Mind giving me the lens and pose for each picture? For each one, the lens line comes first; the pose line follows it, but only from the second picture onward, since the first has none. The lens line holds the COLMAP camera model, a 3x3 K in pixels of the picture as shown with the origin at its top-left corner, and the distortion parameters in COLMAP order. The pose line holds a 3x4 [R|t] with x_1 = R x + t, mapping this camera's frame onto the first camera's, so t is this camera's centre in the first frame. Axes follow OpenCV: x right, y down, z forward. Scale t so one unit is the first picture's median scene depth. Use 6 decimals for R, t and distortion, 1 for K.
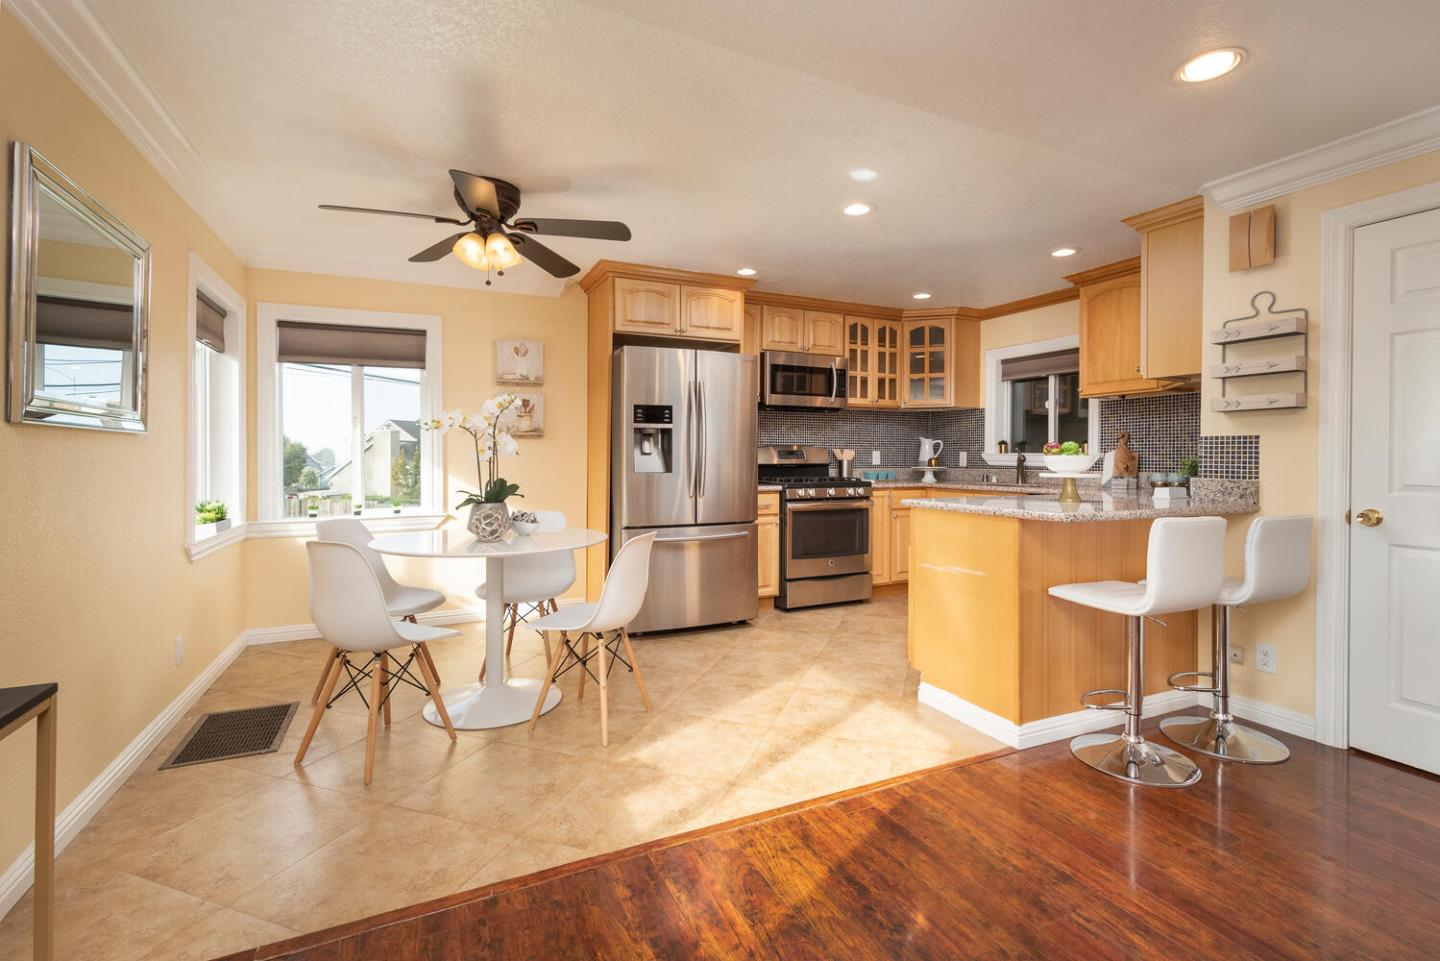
lens RADIAL K [[642.4, 0, 724.6], [0, 642.4, 455.8], [0, 0, 1]] dist [0.001789, -0.001016]
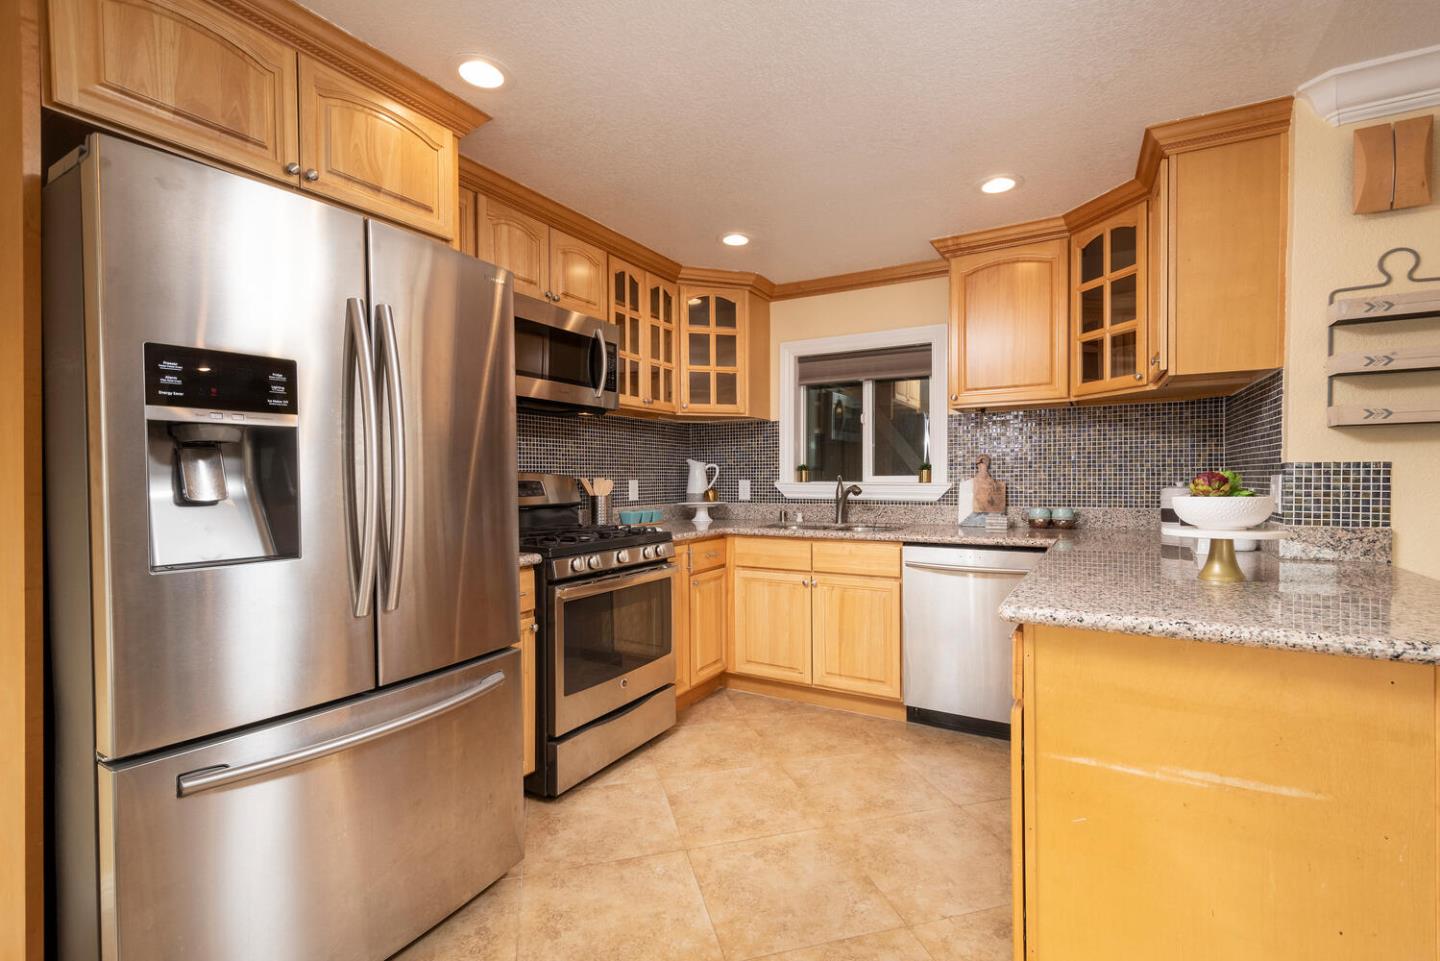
lens RADIAL K [[642.4, 0, 726.9], [0, 642.4, 491.1], [0, 0, 1]] dist [0.001789, -0.001016]
pose [[0.820003, -0.019692, 0.572021, -0.072988], [0.007929, 0.999703, 0.023048, -0.012470], [-0.572305, -0.014364, 0.819915, 0.475390]]
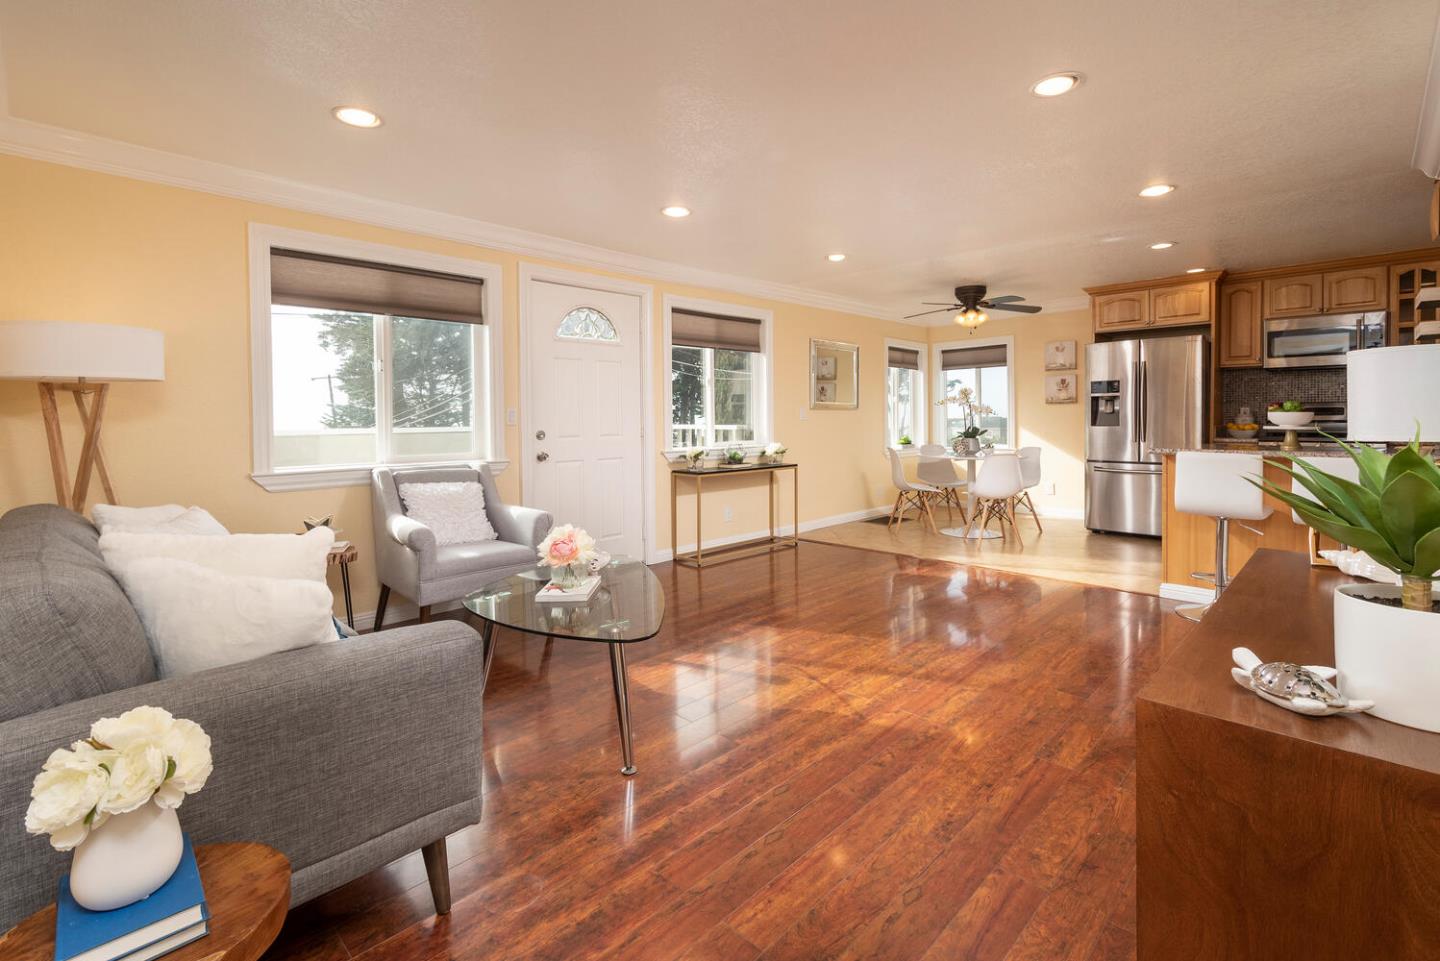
lens RADIAL K [[642.4, 0, 723.9], [0, 642.4, 432.1], [0, 0, 1]] dist [0.001789, -0.001016]
pose [[0.344300, 0.016078, -0.938722, 0.803907], [0.011466, 0.999707, 0.021328, -0.001072], [0.938790, -0.018107, 0.344015, -0.294352]]
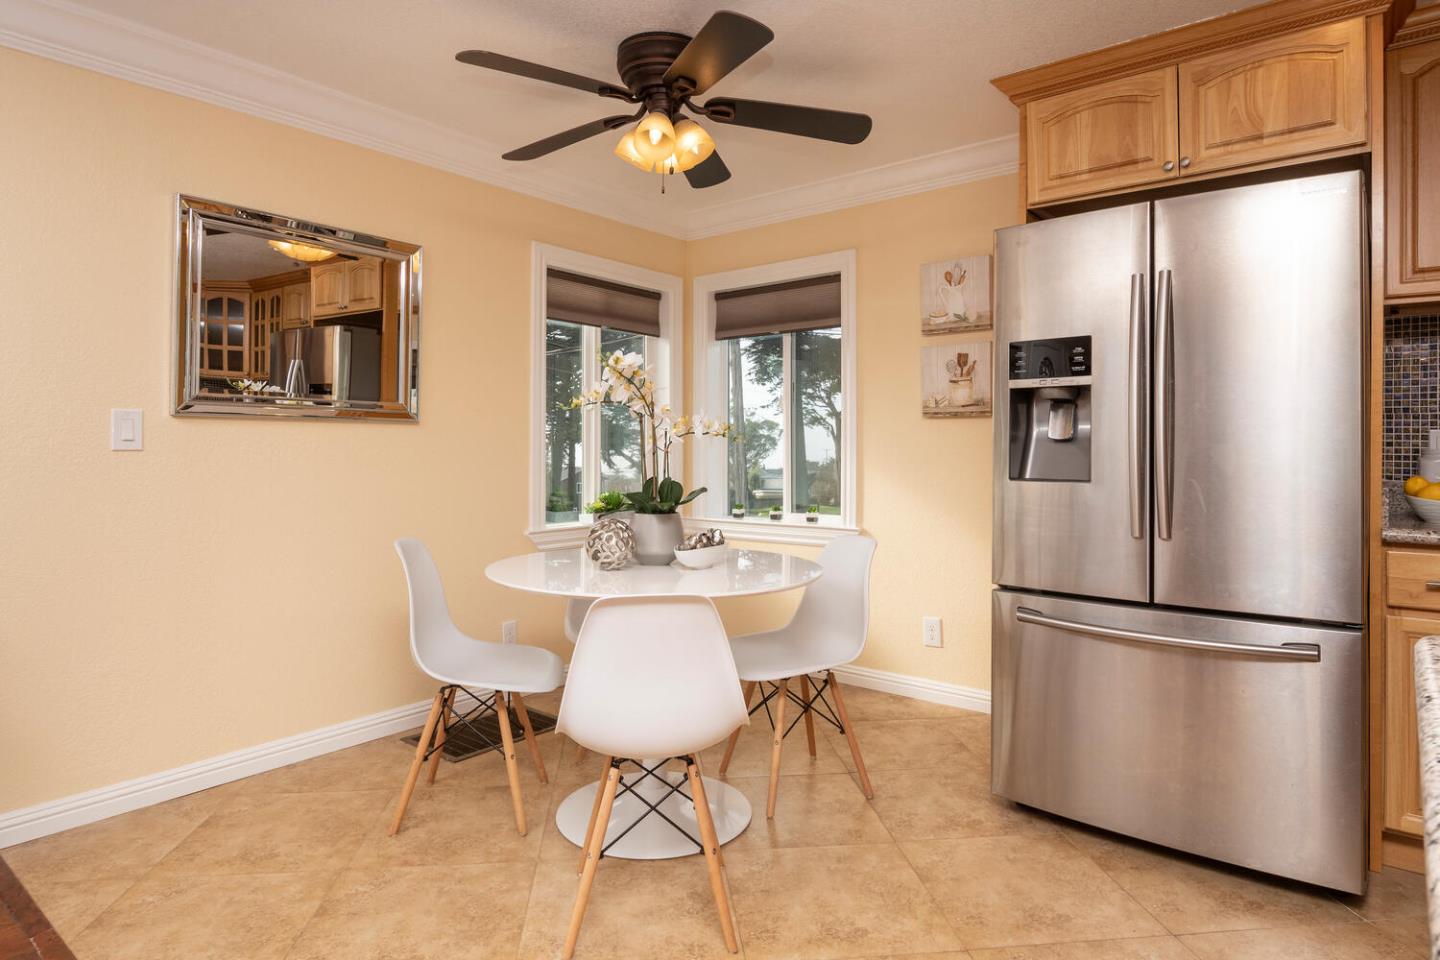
lens RADIAL K [[824.4, 0, 716.8], [0, 824.4, 437.5], [0, 0, 1]] dist [-0.003844, -0.000301]
pose [[0.439209, -0.008562, -0.898344, 0.266161], [-0.004200, 0.999924, -0.011584, 0.001891], [0.898375, 0.008861, 0.439140, 0.405887]]
